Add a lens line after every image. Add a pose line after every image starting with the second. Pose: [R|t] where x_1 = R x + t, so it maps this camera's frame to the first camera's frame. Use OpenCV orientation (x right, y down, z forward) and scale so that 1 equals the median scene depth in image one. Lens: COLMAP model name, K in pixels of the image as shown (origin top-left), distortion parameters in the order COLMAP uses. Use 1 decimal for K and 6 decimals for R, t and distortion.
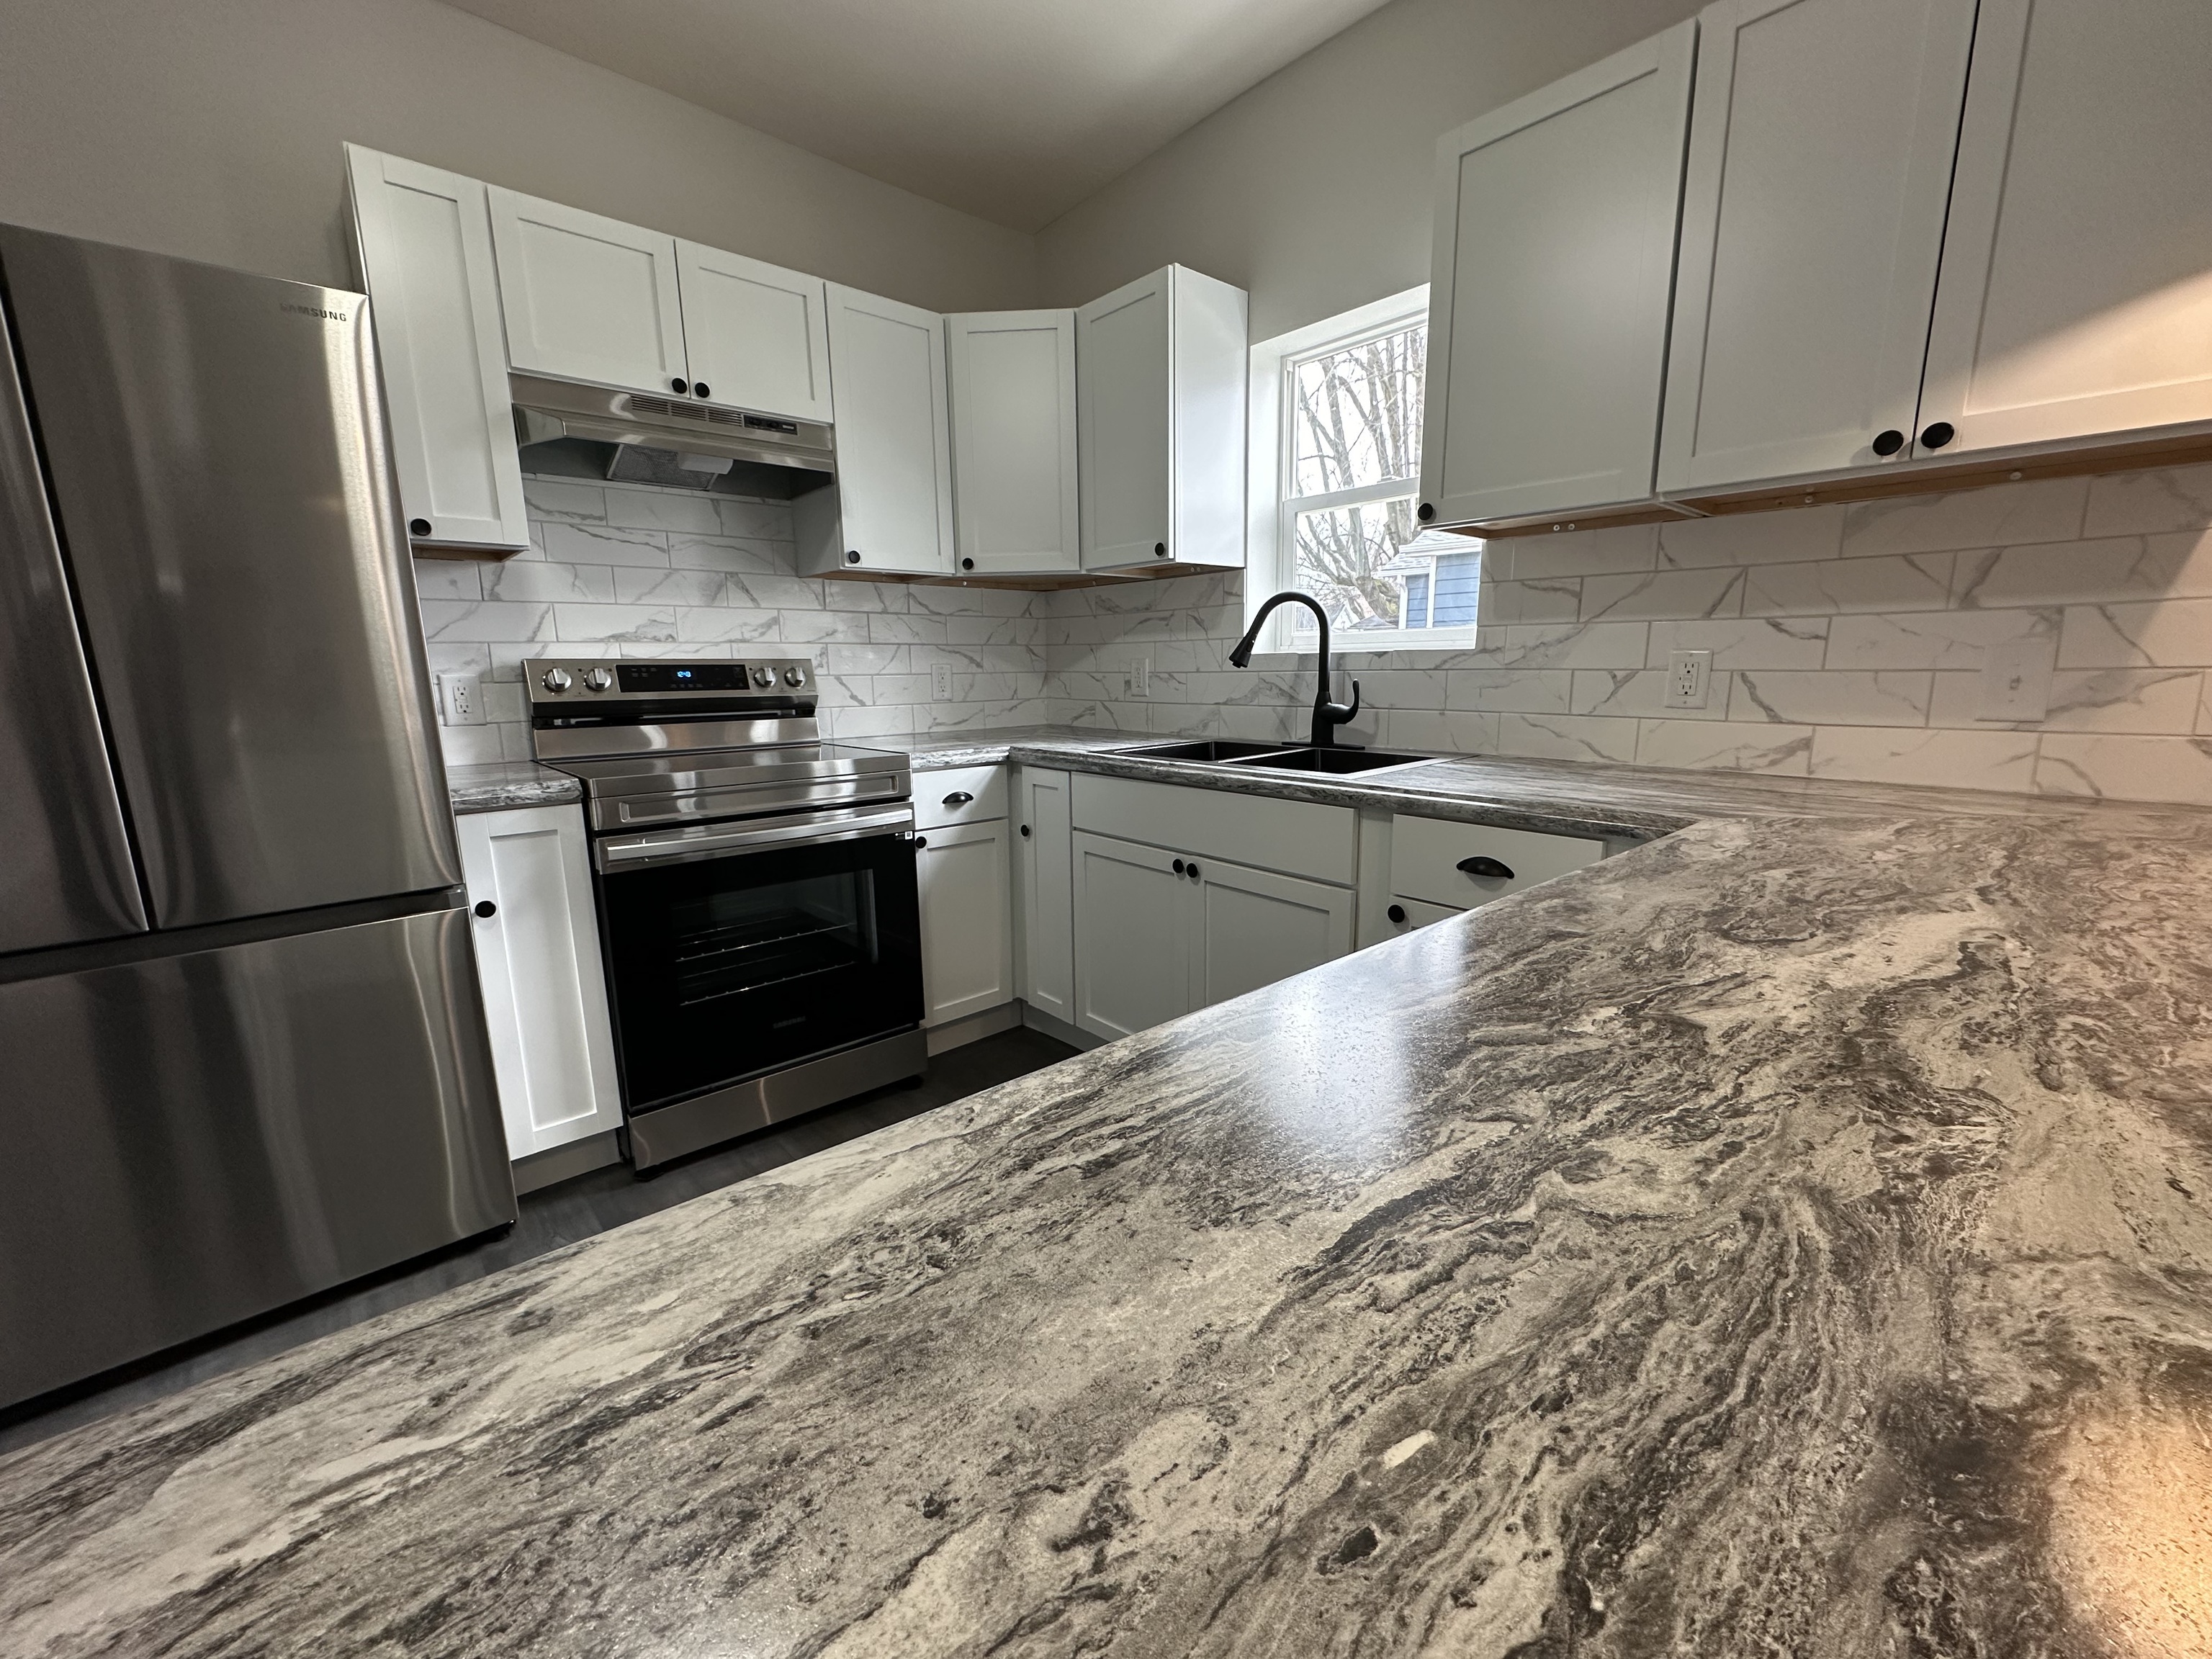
lens RADIAL K [[877.8, 0, 1106.0], [0, 877.8, 829.5], [0, 0, 1]] dist [-0.003840, -0.000116]
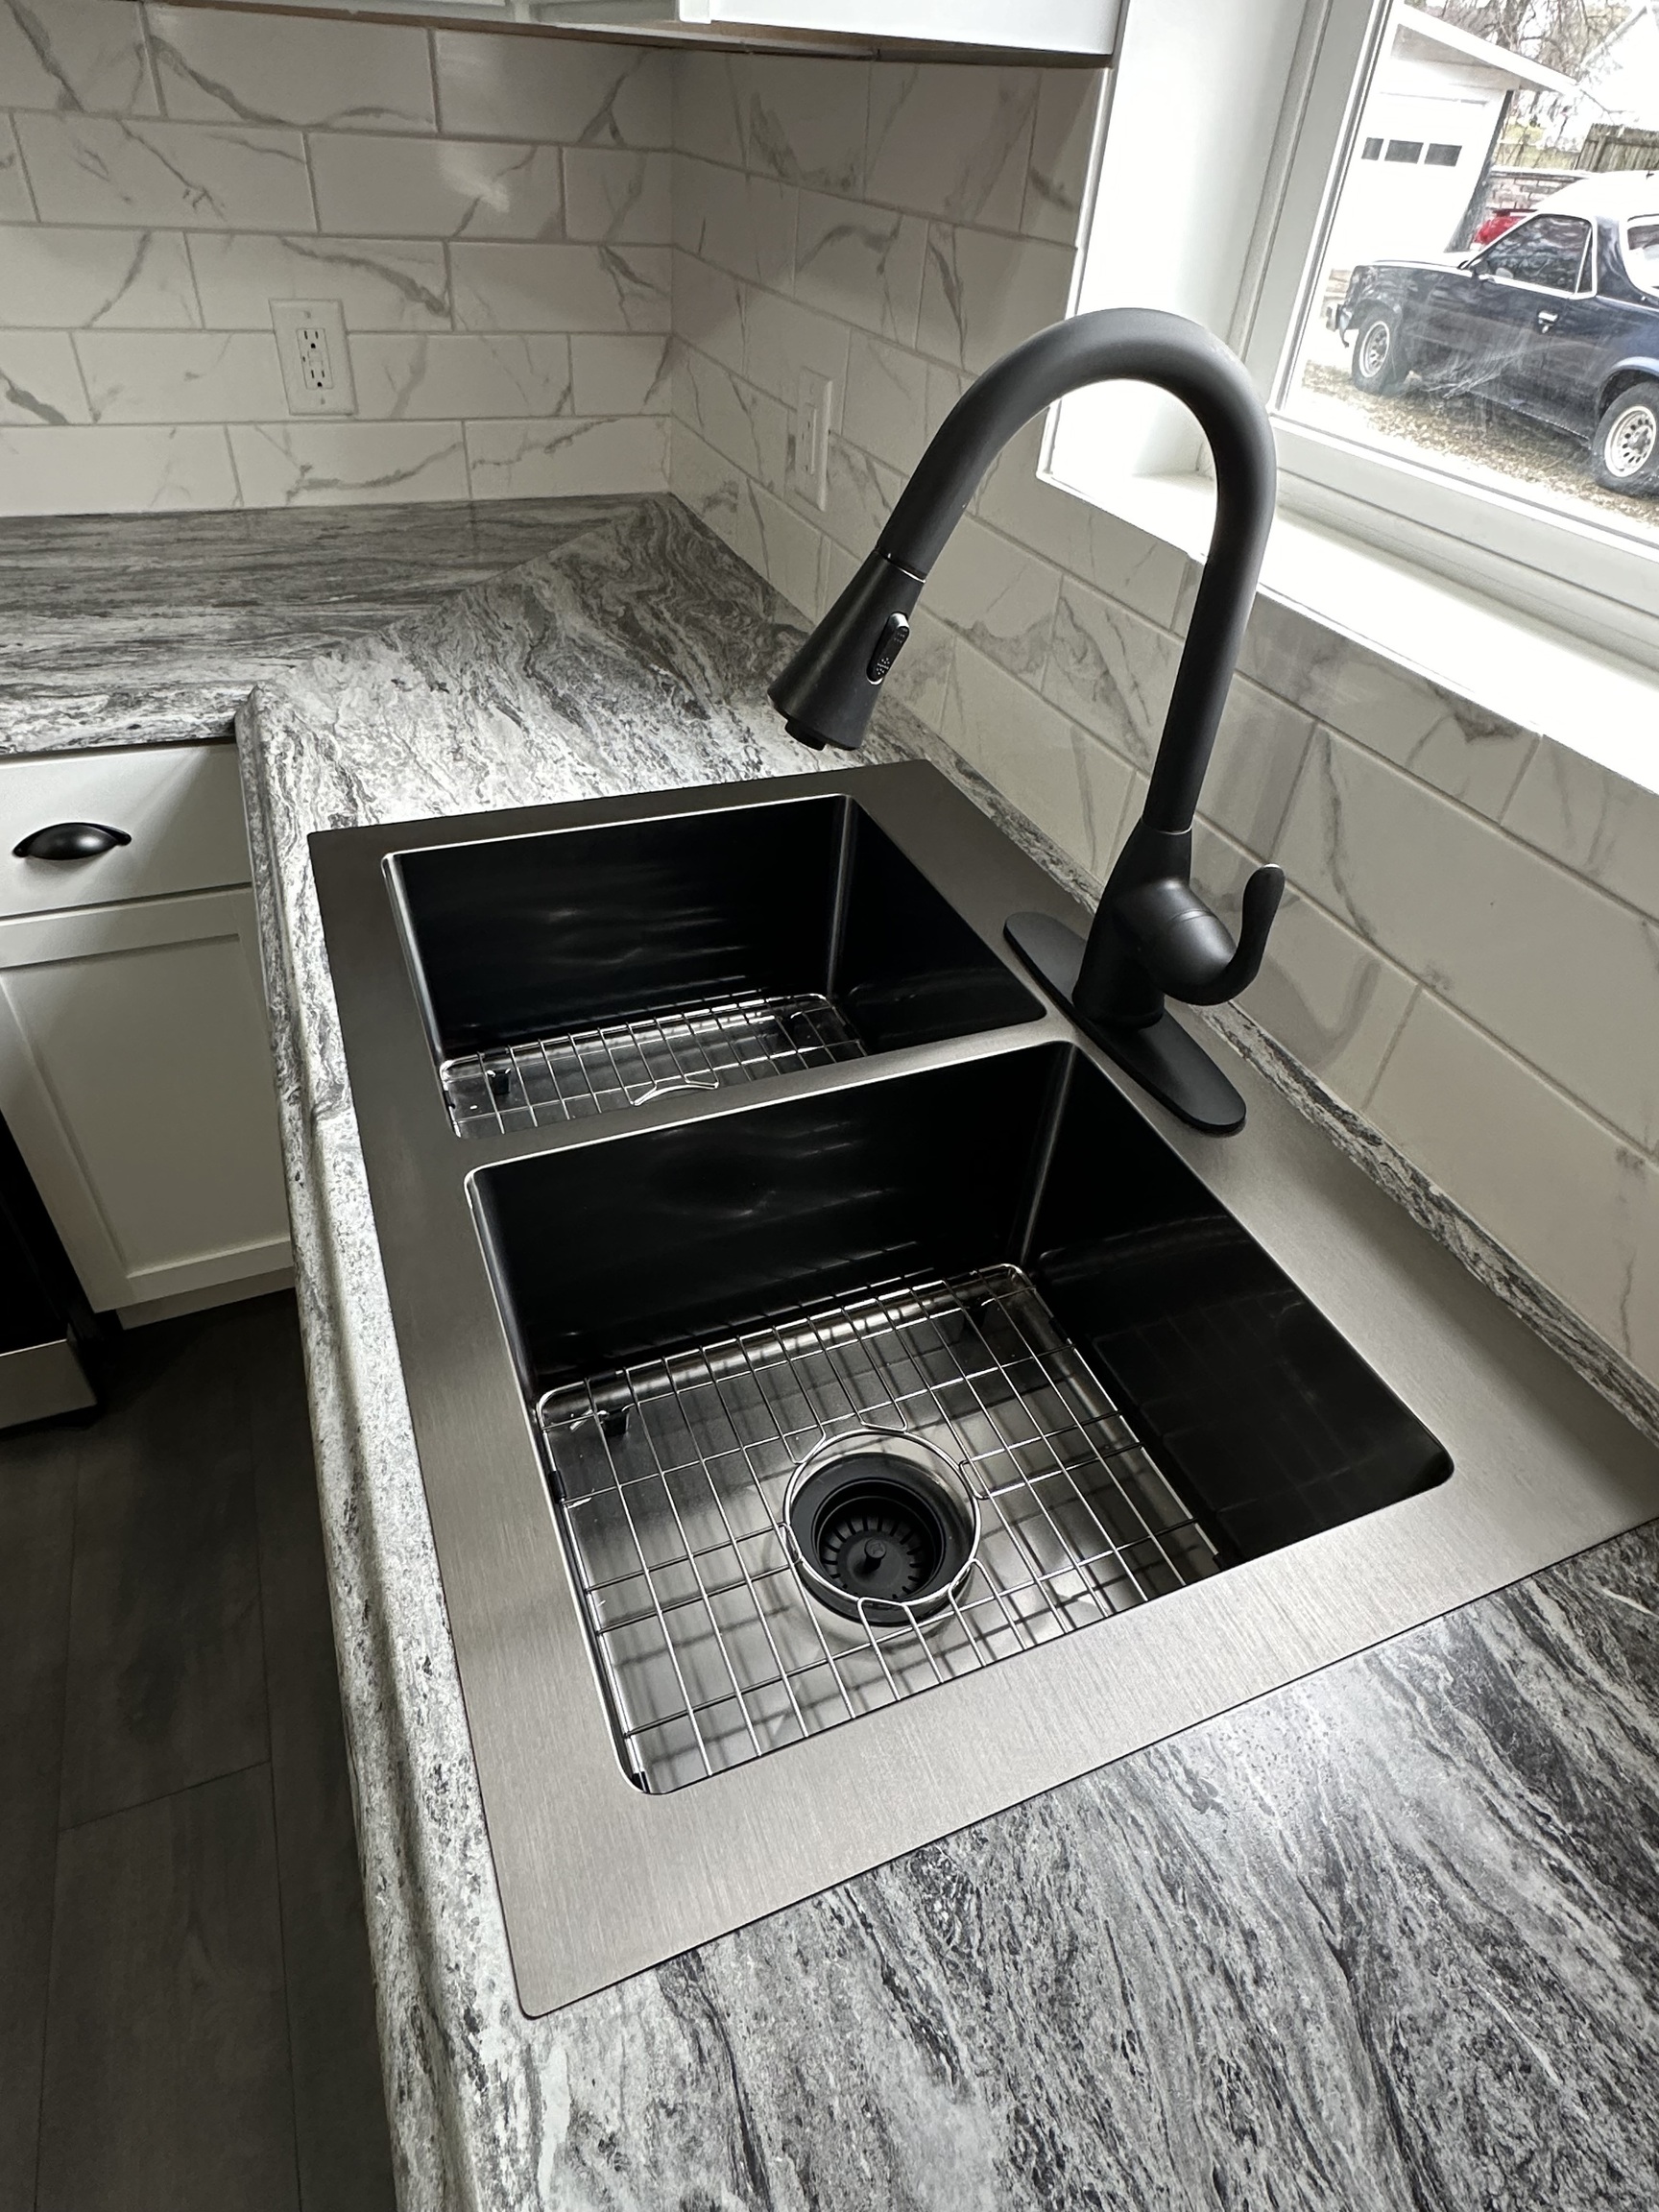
lens RADIAL K [[1228.0, 0, 818.8], [0, 1228.0, 1088.4], [0, 0, 1]] dist [-0.002989, -0.001293]
pose [[0.942548, 0.264083, -0.204607, 0.269445], [-0.136238, 0.863074, 0.486357, -0.261751], [0.305030, -0.430539, 0.849466, 0.735008]]
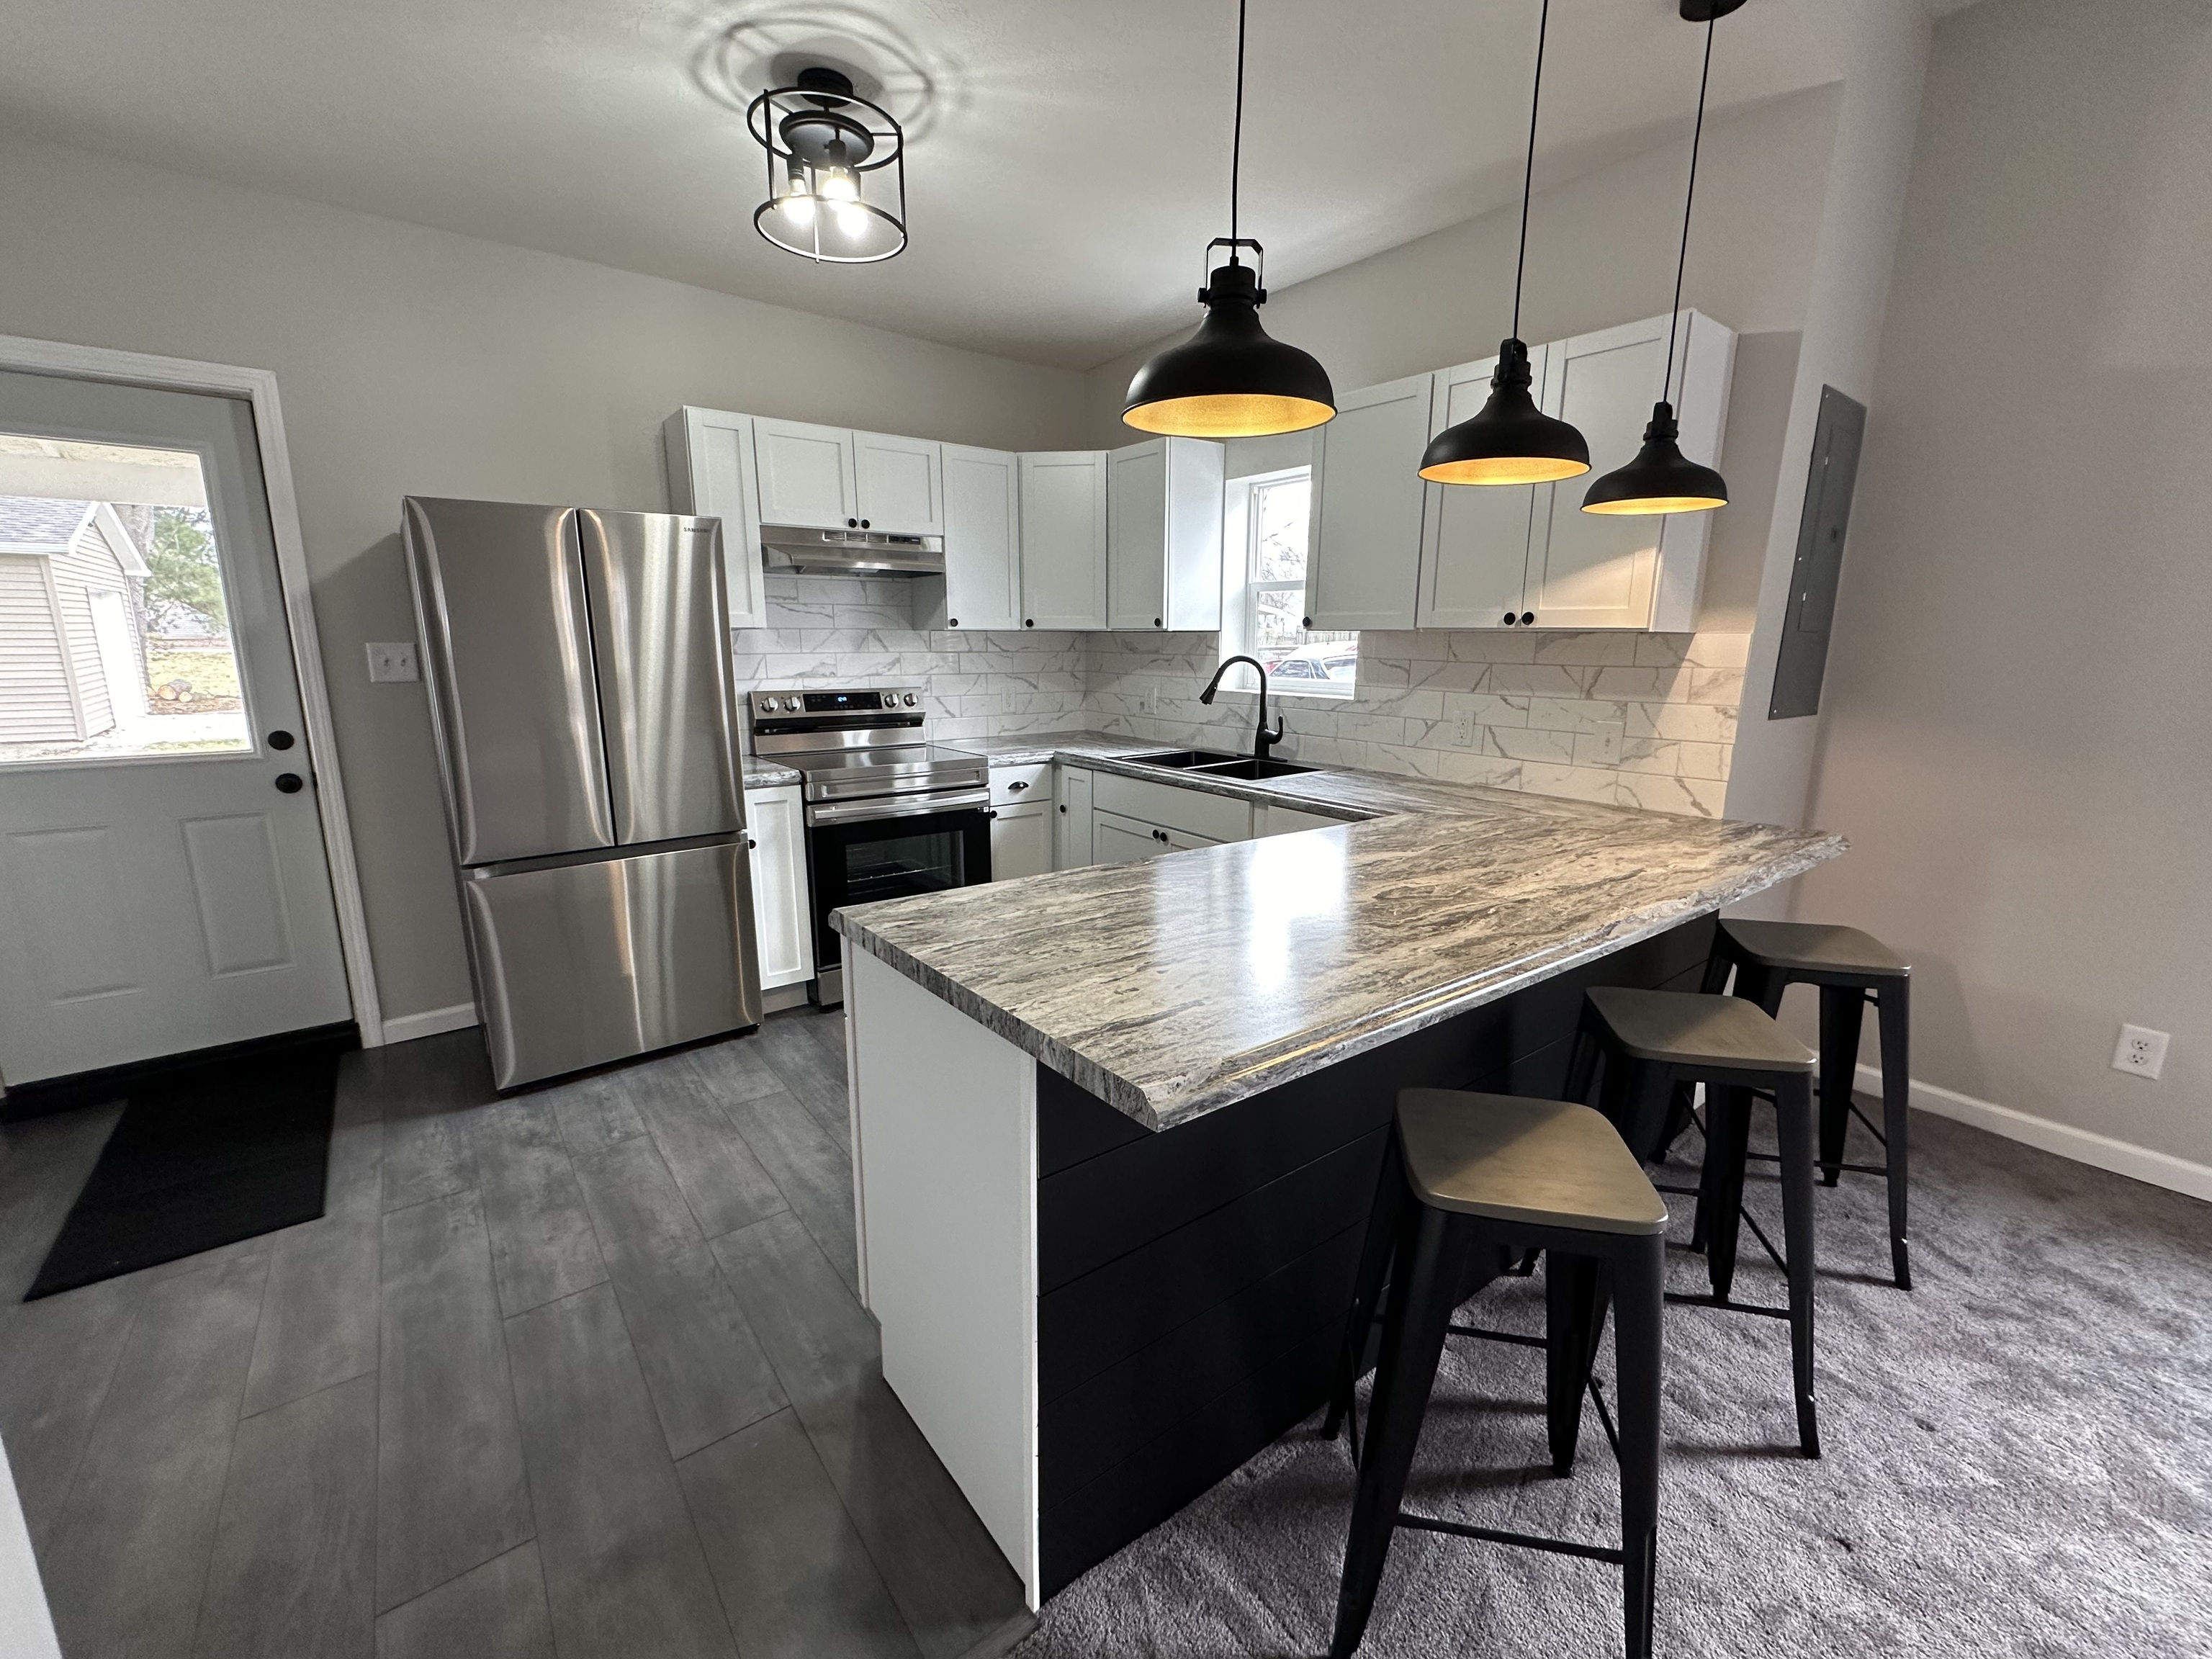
lens RADIAL K [[919.0, 0, 1106.0], [0, 919.0, 829.5], [0, 0, 1]] dist [-0.000957, -0.000123]
pose [[0.997315, 0.031428, -0.066148, 0.099006], [-0.029963, 0.999286, 0.023018, -0.001756], [0.066824, -0.020975, 0.997544, -0.637819]]
